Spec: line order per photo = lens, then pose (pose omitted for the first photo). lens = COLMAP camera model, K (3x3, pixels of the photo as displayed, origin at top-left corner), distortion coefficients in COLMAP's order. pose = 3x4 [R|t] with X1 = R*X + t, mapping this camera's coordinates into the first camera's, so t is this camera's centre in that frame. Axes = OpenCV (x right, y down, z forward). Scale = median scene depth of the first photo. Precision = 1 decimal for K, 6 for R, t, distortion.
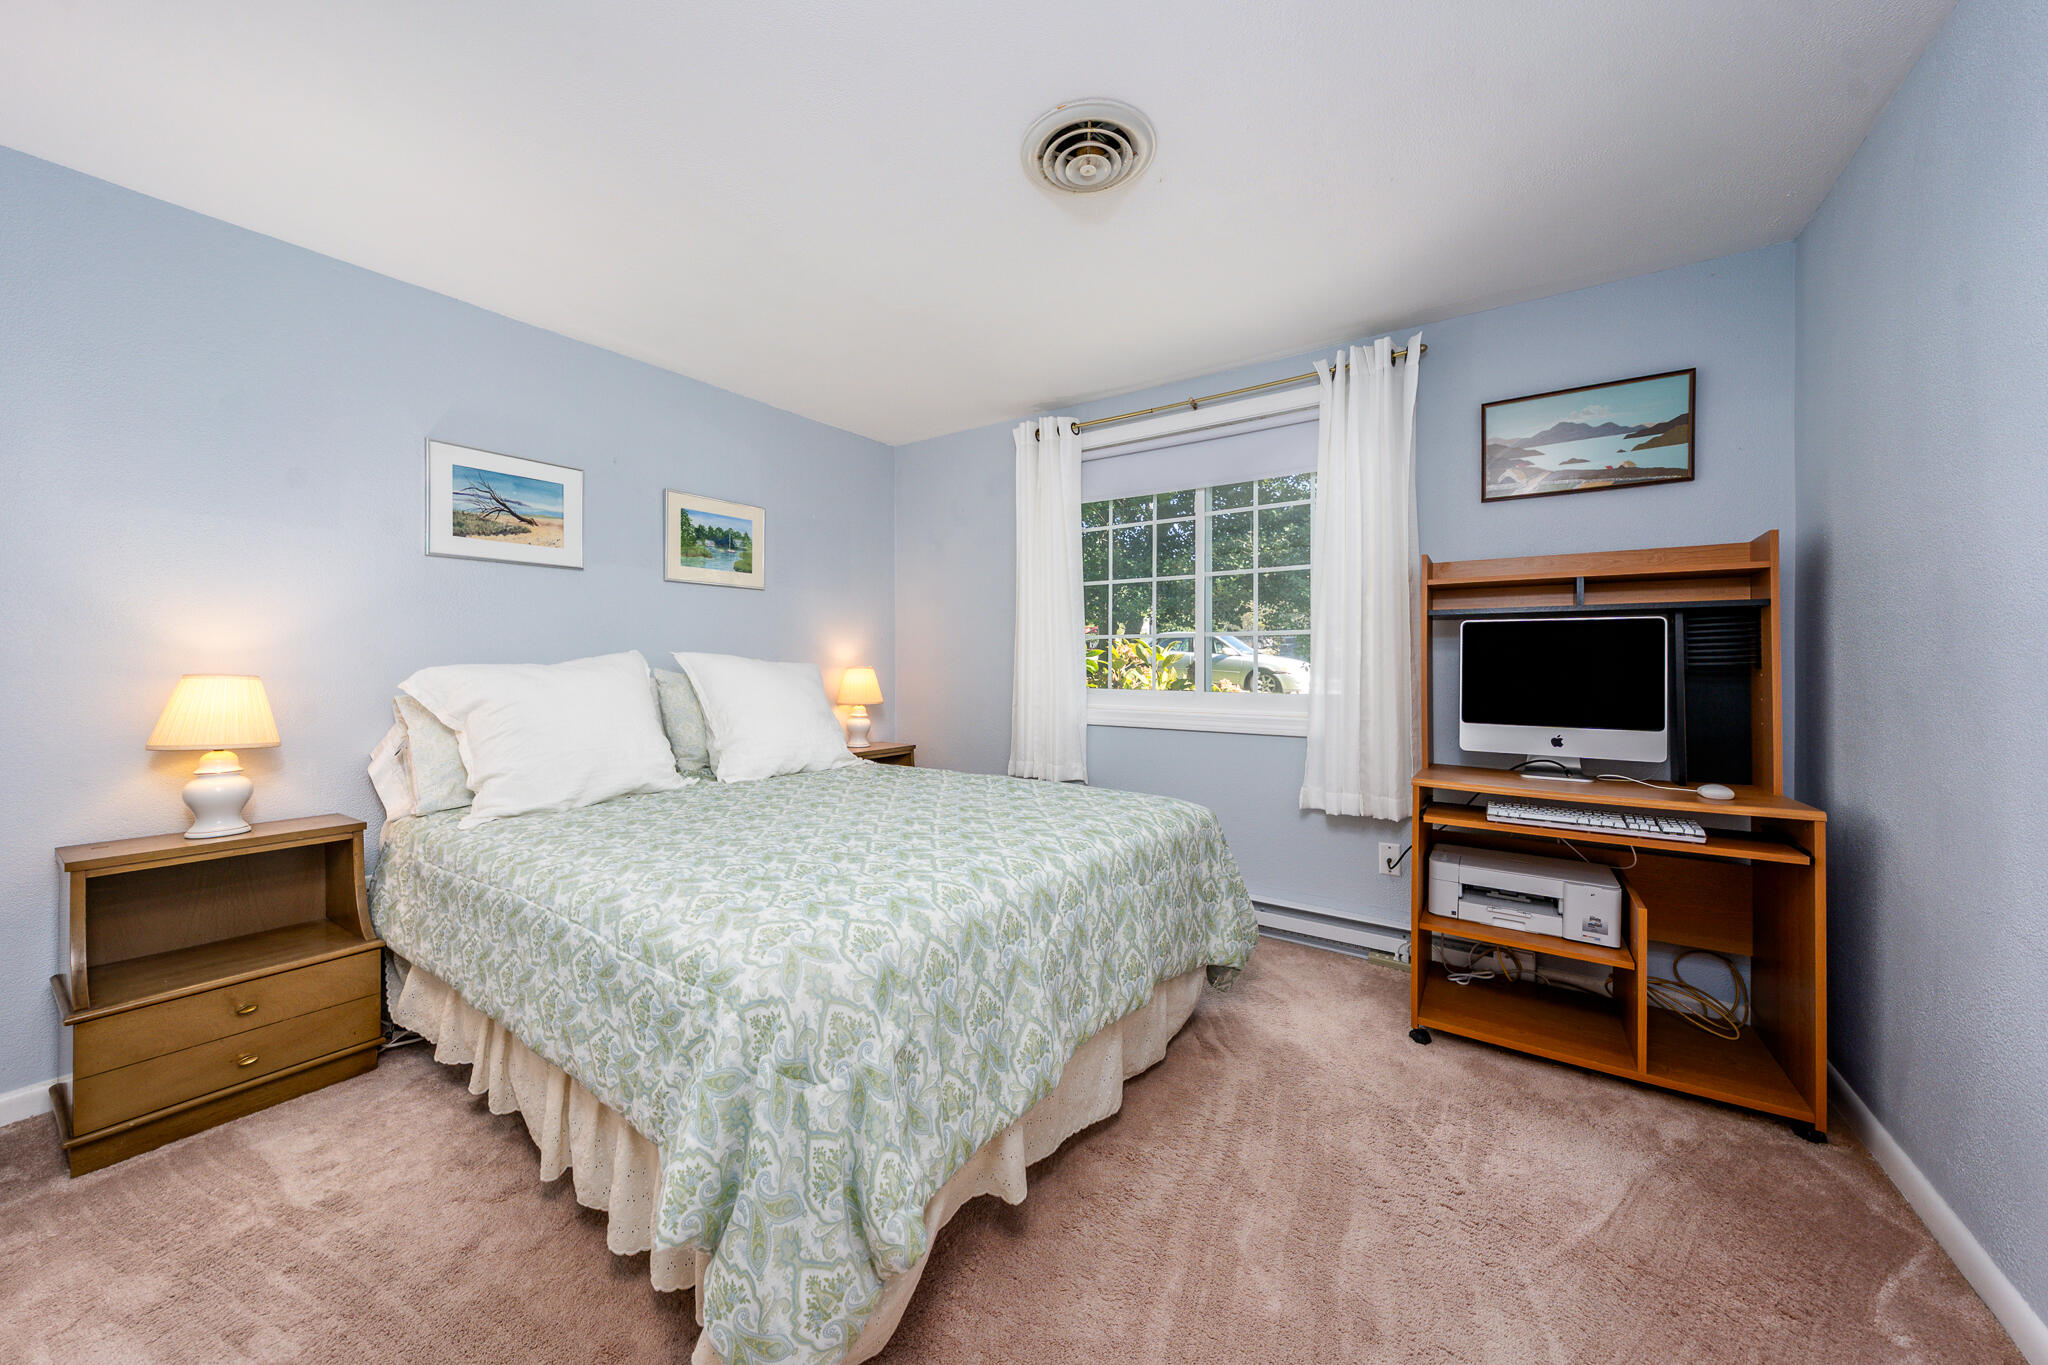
lens RADIAL K [[706.8, 0, 1029.4], [0, 706.8, 650.8], [0, 0, 1]] dist [-0.002959, -0.000043]
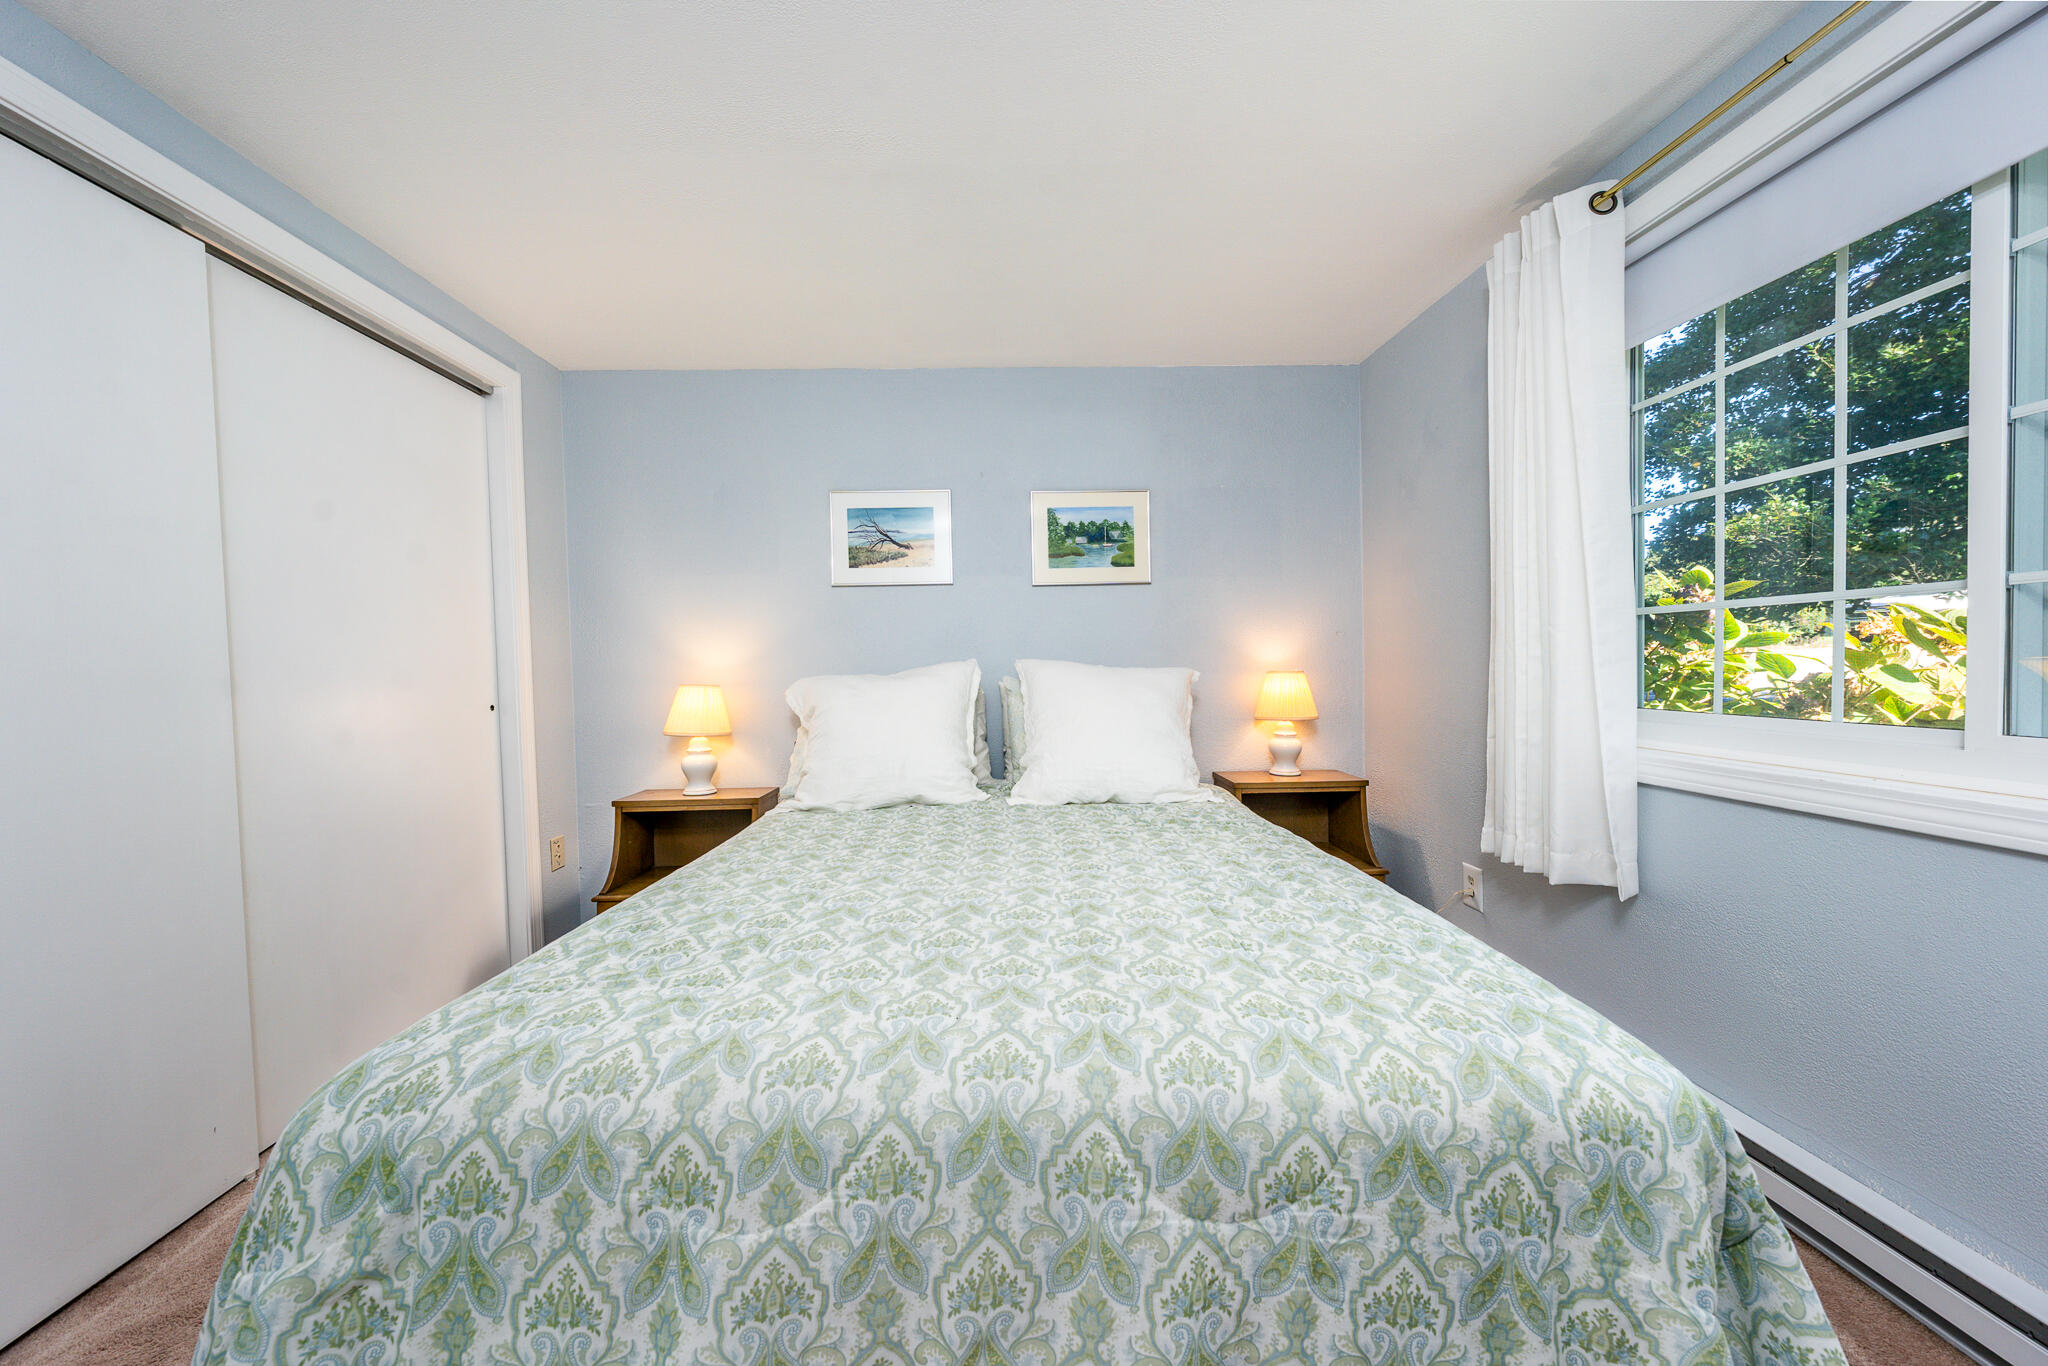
lens RADIAL K [[696.3, 0, 1024.0], [0, 696.3, 683.0], [0, 0, 1]] dist [-0.010729, 0.000138]
pose [[0.600478, 0.007619, -0.799605, 0.281350], [0.031284, 0.998965, 0.033012, 0.002883], [0.799029, -0.044838, 0.599619, 0.466277]]
